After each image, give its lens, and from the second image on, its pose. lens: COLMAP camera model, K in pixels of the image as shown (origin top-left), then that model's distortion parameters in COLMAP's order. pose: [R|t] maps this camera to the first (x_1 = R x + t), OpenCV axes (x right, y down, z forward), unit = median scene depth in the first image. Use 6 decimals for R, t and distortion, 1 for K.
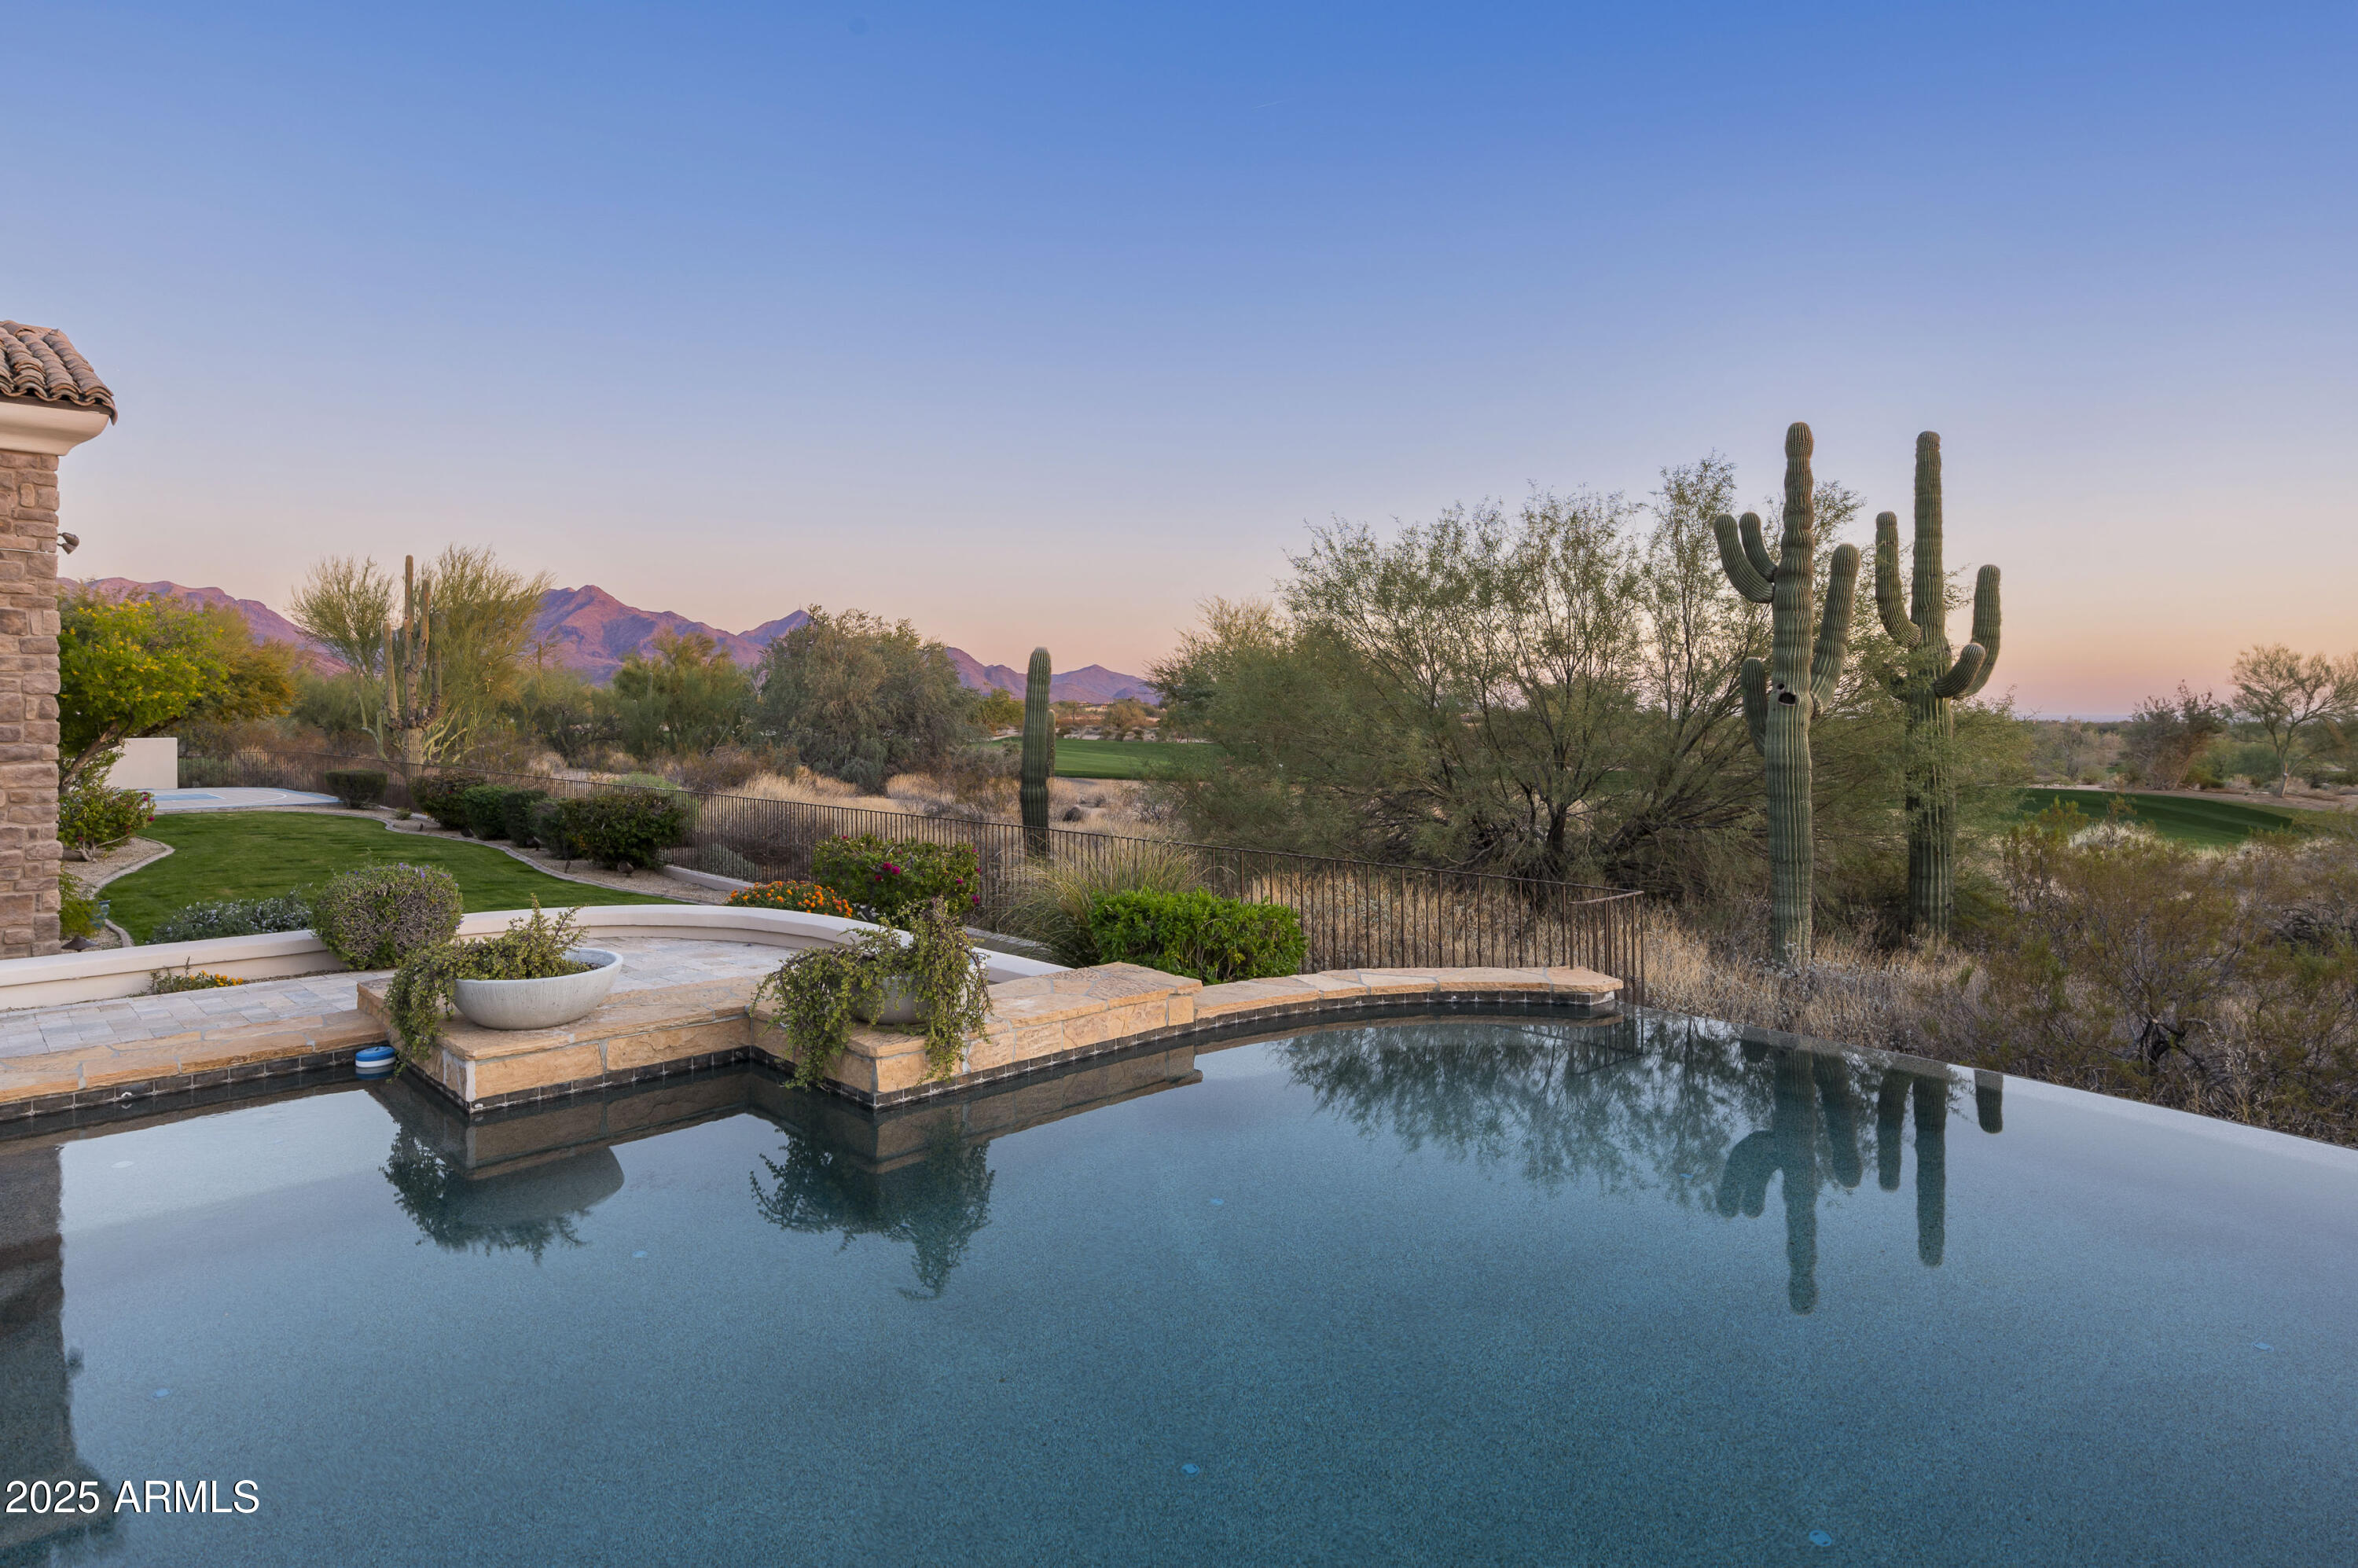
lens RADIAL K [[1247.1, 0, 1179.0], [0, 1247.1, 722.9], [0, 0, 1]] dist [-0.002903, 0.000167]
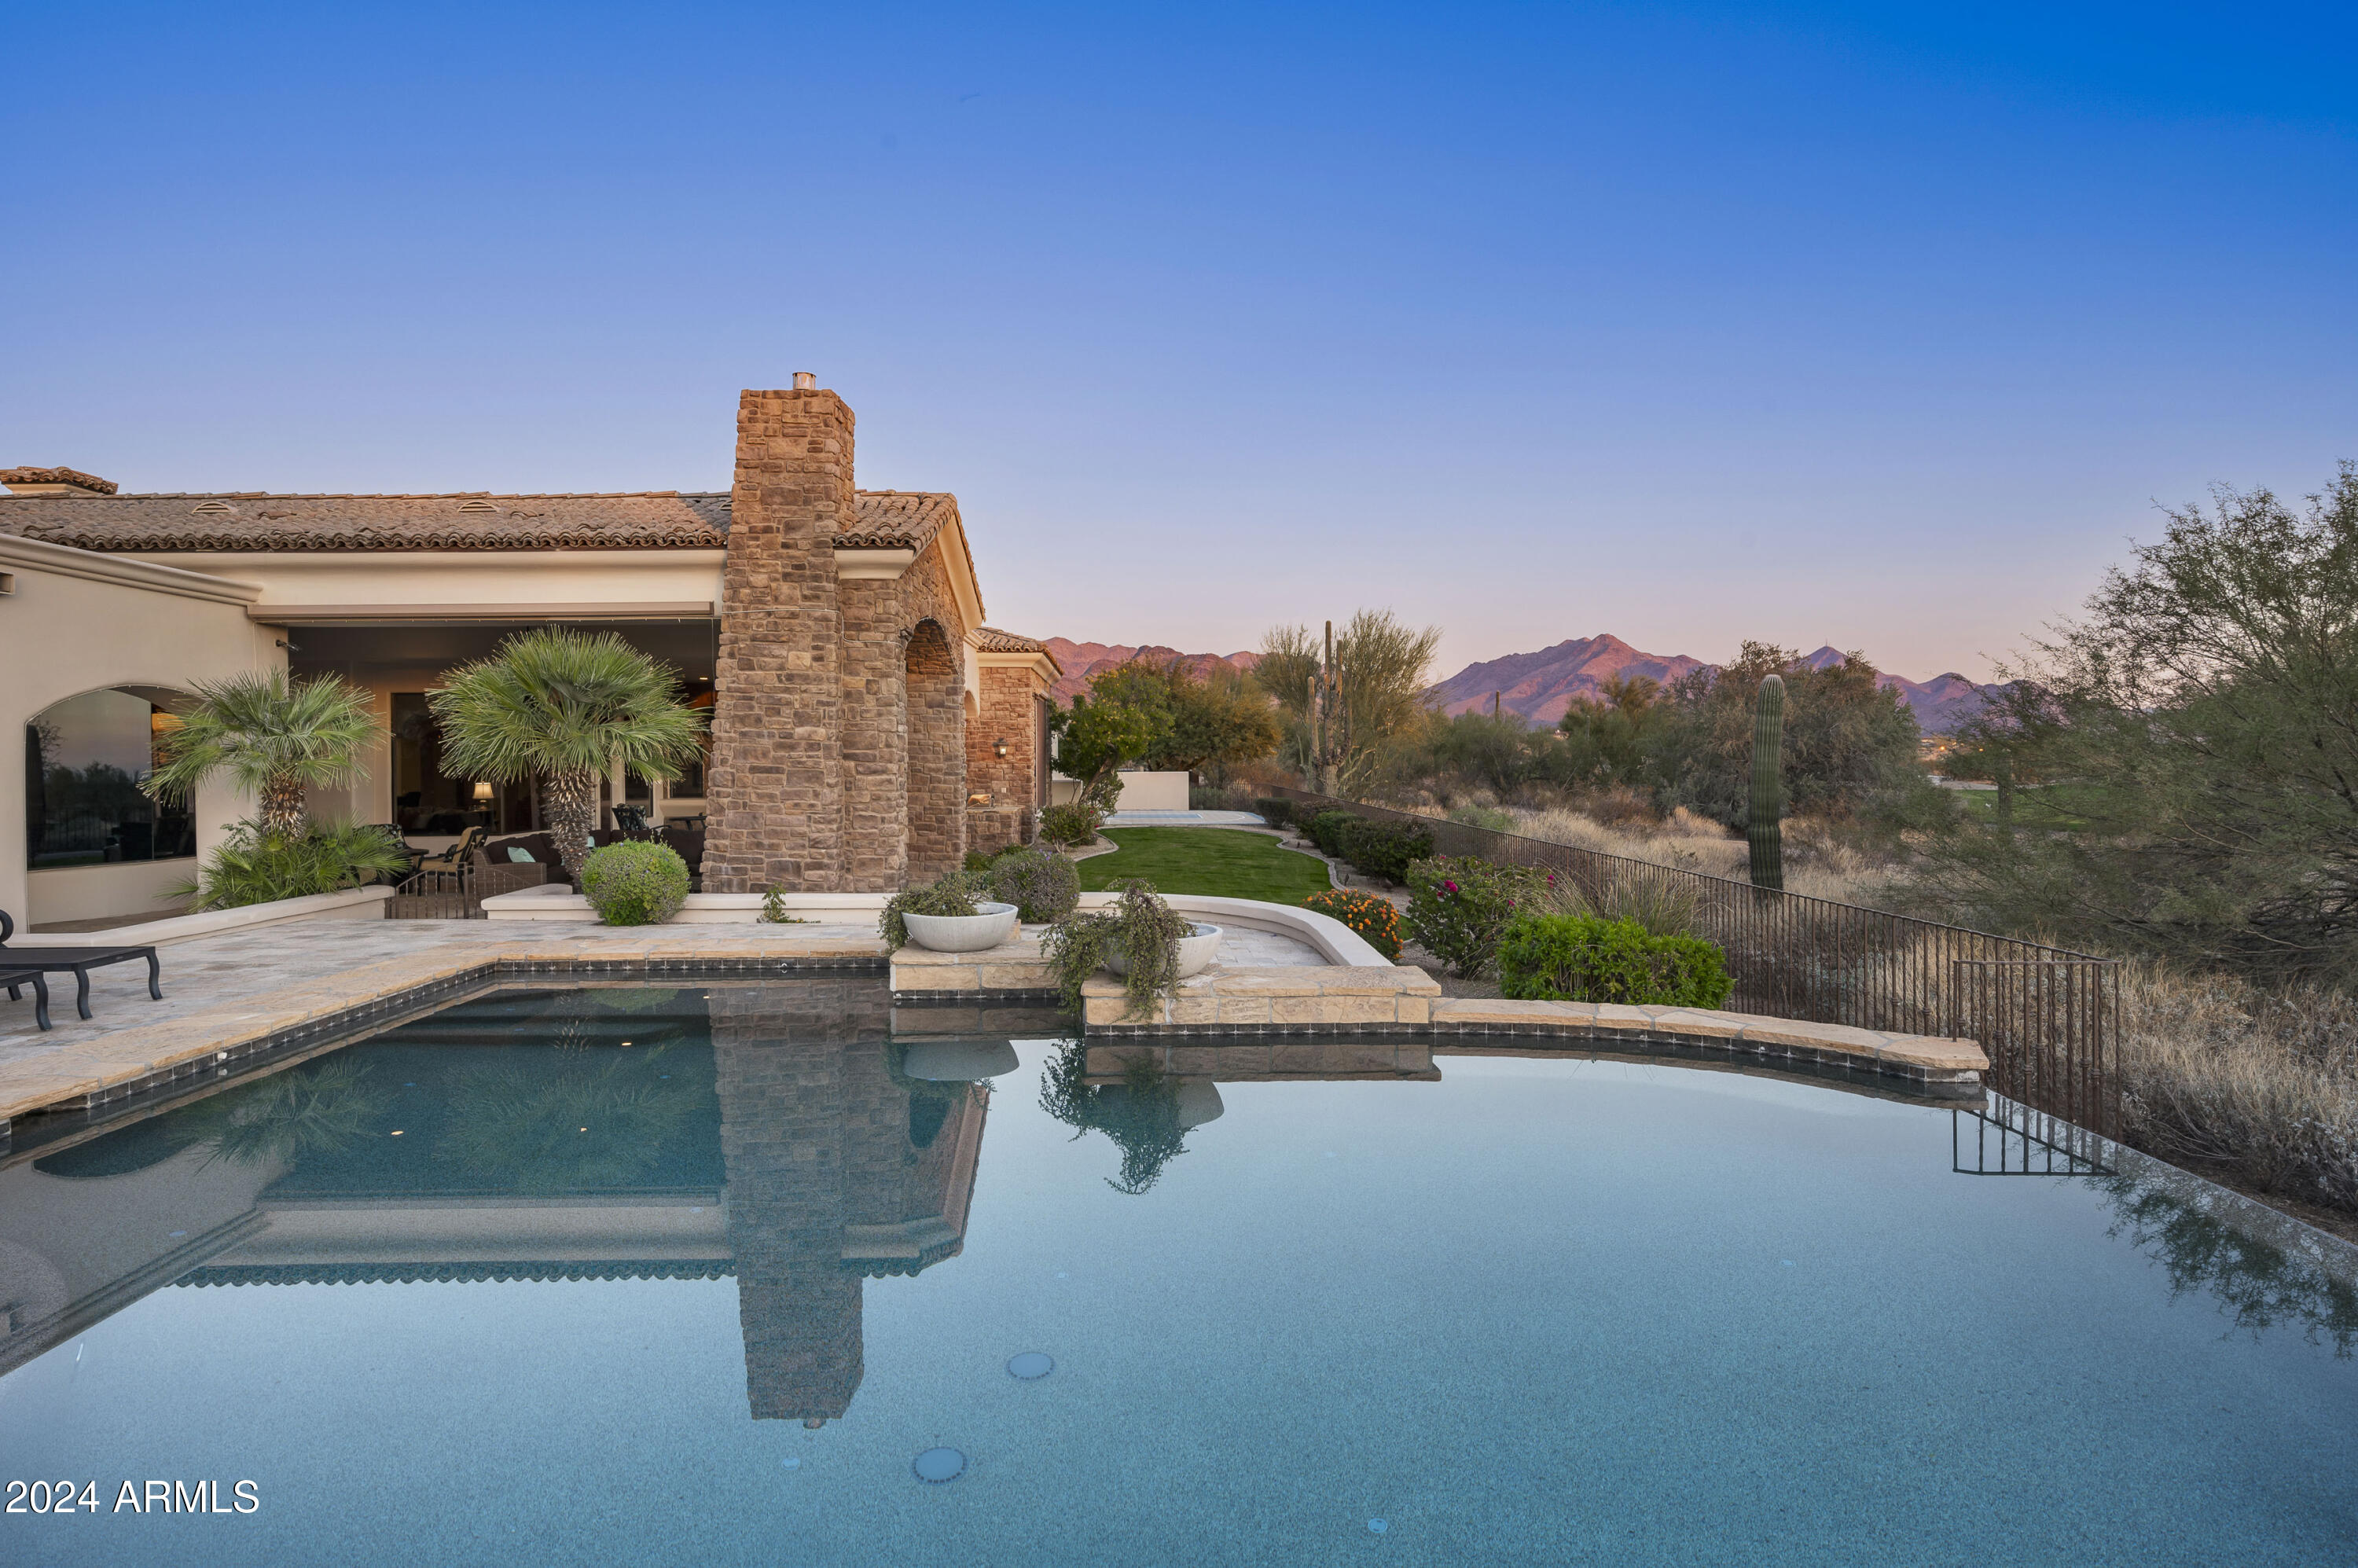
lens RADIAL K [[1220.2, 0, 1179.0], [0, 1220.2, 784.0], [0, 0, 1]] dist [-0.000507, -0.000225]
pose [[0.763377, 0.014637, -0.645788, 0.504625], [-0.003593, 0.999824, 0.018414, 0.018091], [0.645944, -0.011736, 0.763295, 0.073189]]
